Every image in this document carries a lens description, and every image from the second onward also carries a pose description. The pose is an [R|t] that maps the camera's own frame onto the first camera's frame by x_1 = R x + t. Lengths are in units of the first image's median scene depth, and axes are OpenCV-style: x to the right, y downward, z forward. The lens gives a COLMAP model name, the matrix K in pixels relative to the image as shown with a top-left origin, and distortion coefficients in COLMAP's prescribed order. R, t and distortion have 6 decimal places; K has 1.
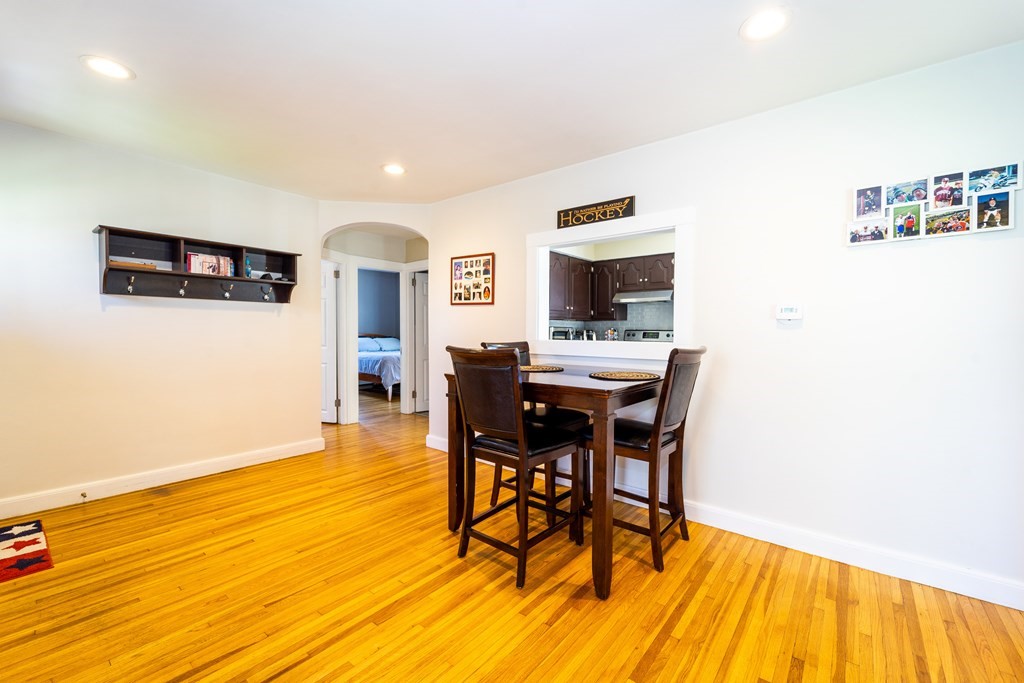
lens RADIAL K [[428.3, 0, 512.0], [0, 428.3, 341.5], [0, 0, 1]] dist [-0.000413, -0.000461]
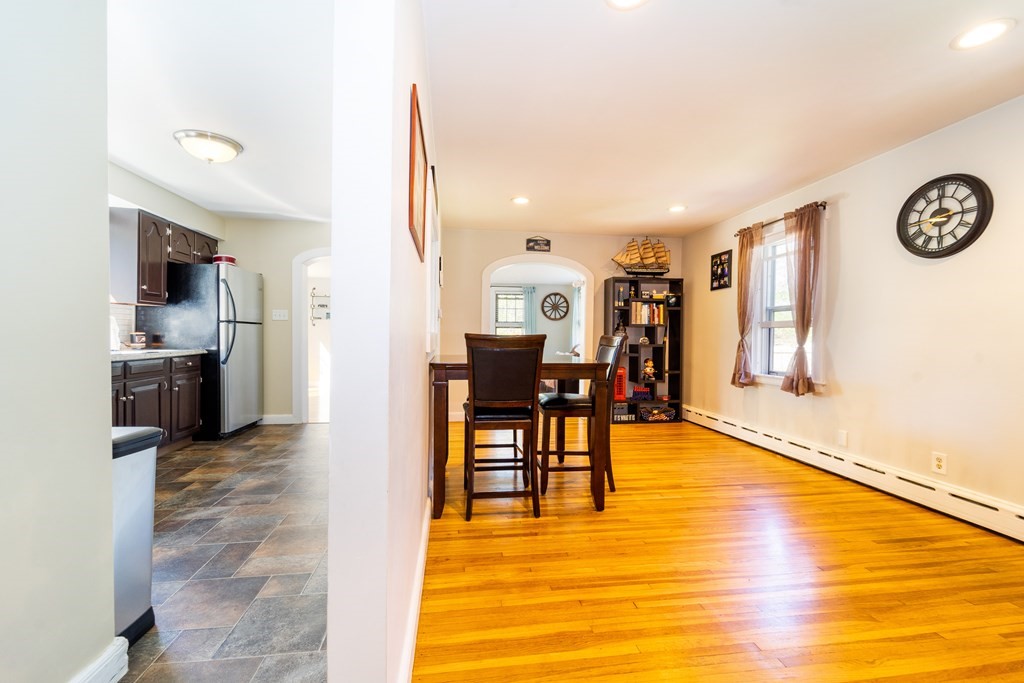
lens RADIAL K [[411.1, 0, 512.0], [0, 411.1, 341.5], [0, 0, 1]] dist [0.010380, -0.000152]
pose [[-0.738707, -0.024584, 0.673578, -0.523708], [0.000197, 0.999327, 0.036689, -0.013782], [-0.674027, 0.027235, -0.738205, 1.511947]]
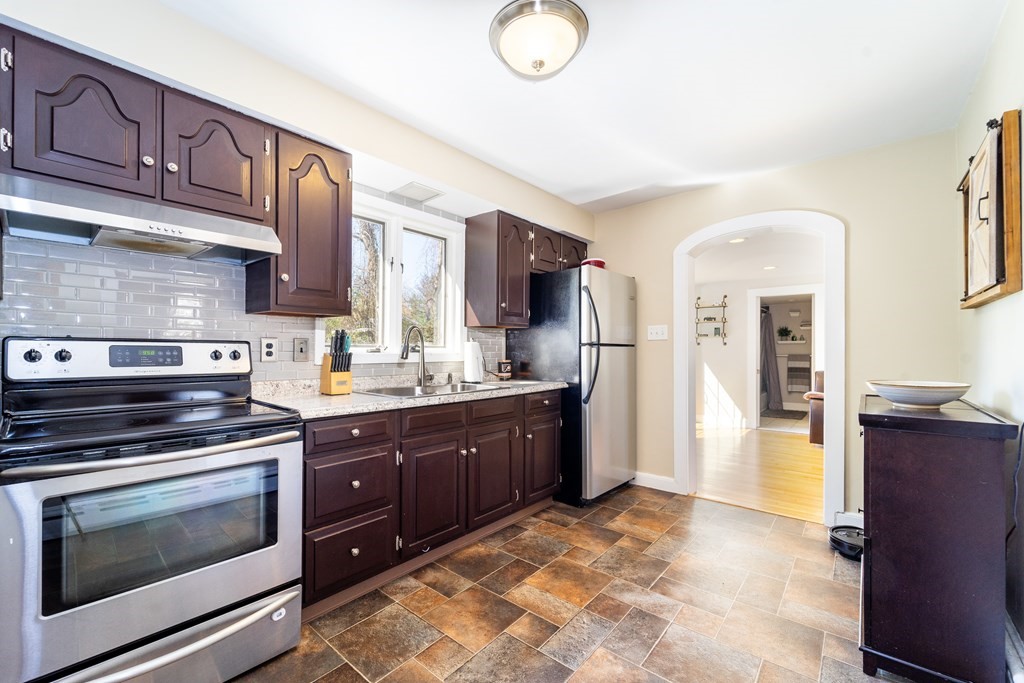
lens RADIAL K [[416.0, 0, 513.3], [0, 416.0, 354.0], [0, 0, 1]] dist [-0.000022, 0.000113]
pose [[0.023561, -0.013926, 0.999625, 0.062513], [0.024601, 0.999608, 0.013346, -0.024408], [-0.999420, 0.024277, 0.023894, 1.307304]]
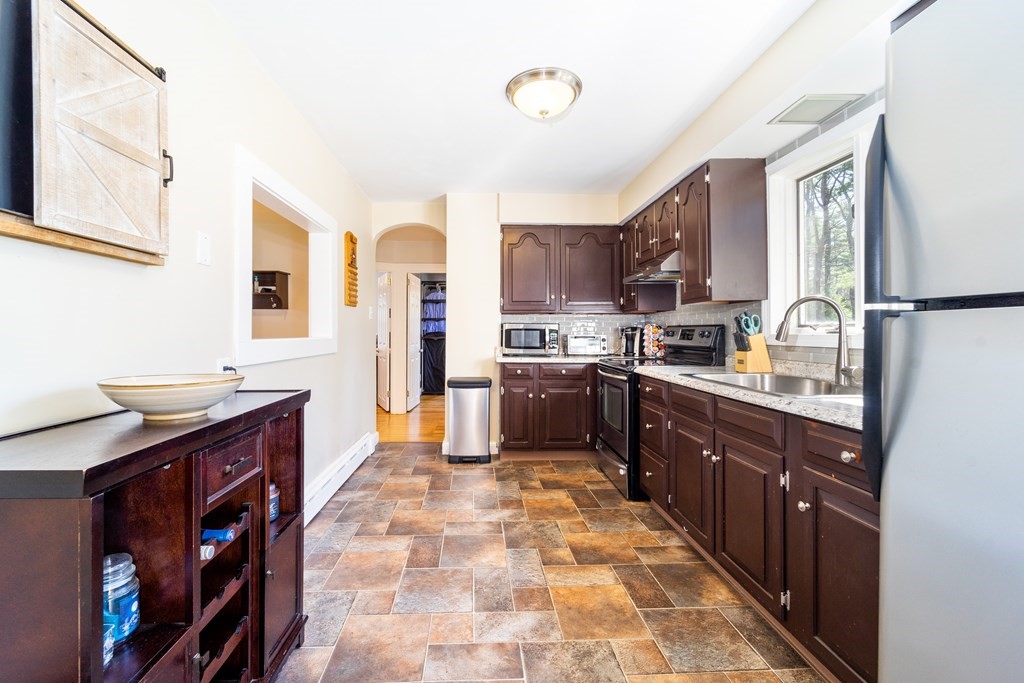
lens RADIAL K [[434.0, 0, 483.7], [0, 434.0, 328.8], [0, 0, 1]] dist [0.003630, 0.000214]
pose [[0.637850, -0.013902, -0.770035, 1.058610], [-0.014177, 0.999456, -0.029787, -0.002131], [0.770030, 0.029916, 0.637306, 0.762728]]
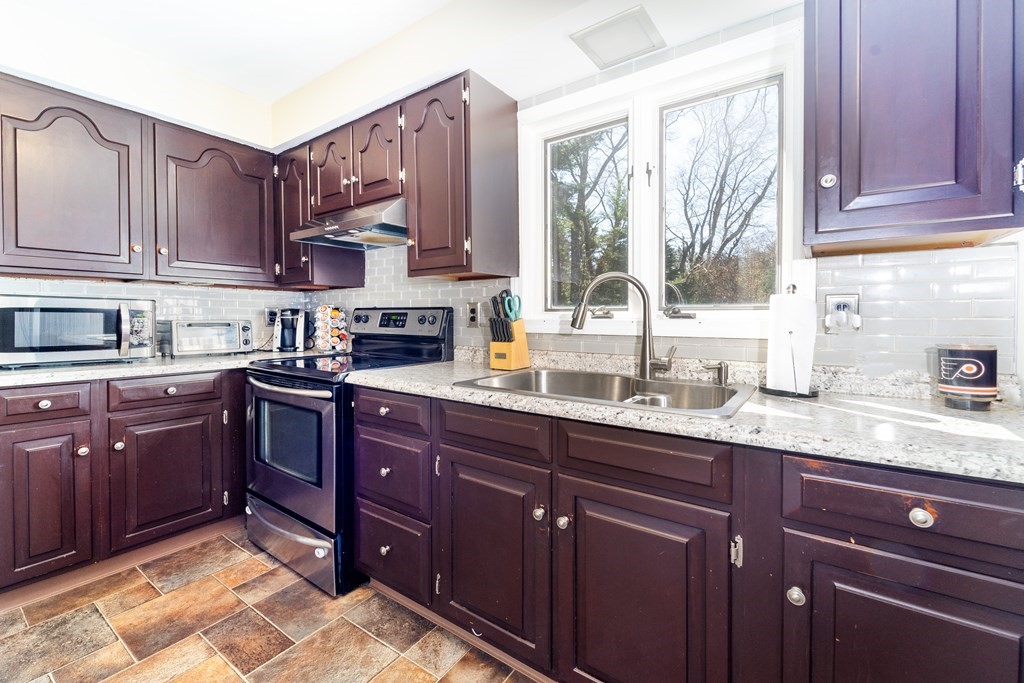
lens RADIAL K [[413.9, 0, 509.3], [0, 413.9, 324.8], [0, 0, 1]] dist [0.004116, 0.000616]
pose [[0.996729, -0.005331, 0.080640, 0.720391], [0.006058, 0.999943, -0.008771, -0.010201], [-0.080589, 0.009231, 0.996705, 1.050984]]
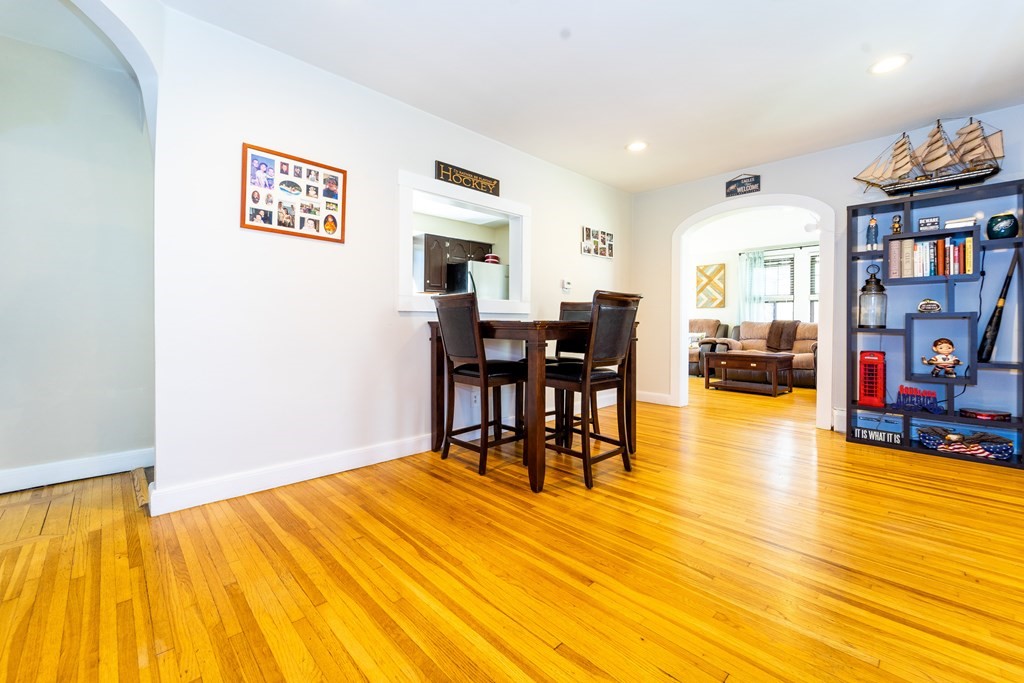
lens RADIAL K [[424.6, 0, 529.8], [0, 424.6, 321.2], [0, 0, 1]] dist [0.000607, 0.000037]
pose [[0.087822, -0.008141, 0.996103, -0.838948], [0.021099, 0.999757, 0.006311, 0.052271], [-0.995913, 0.020462, 0.087972, 0.738967]]
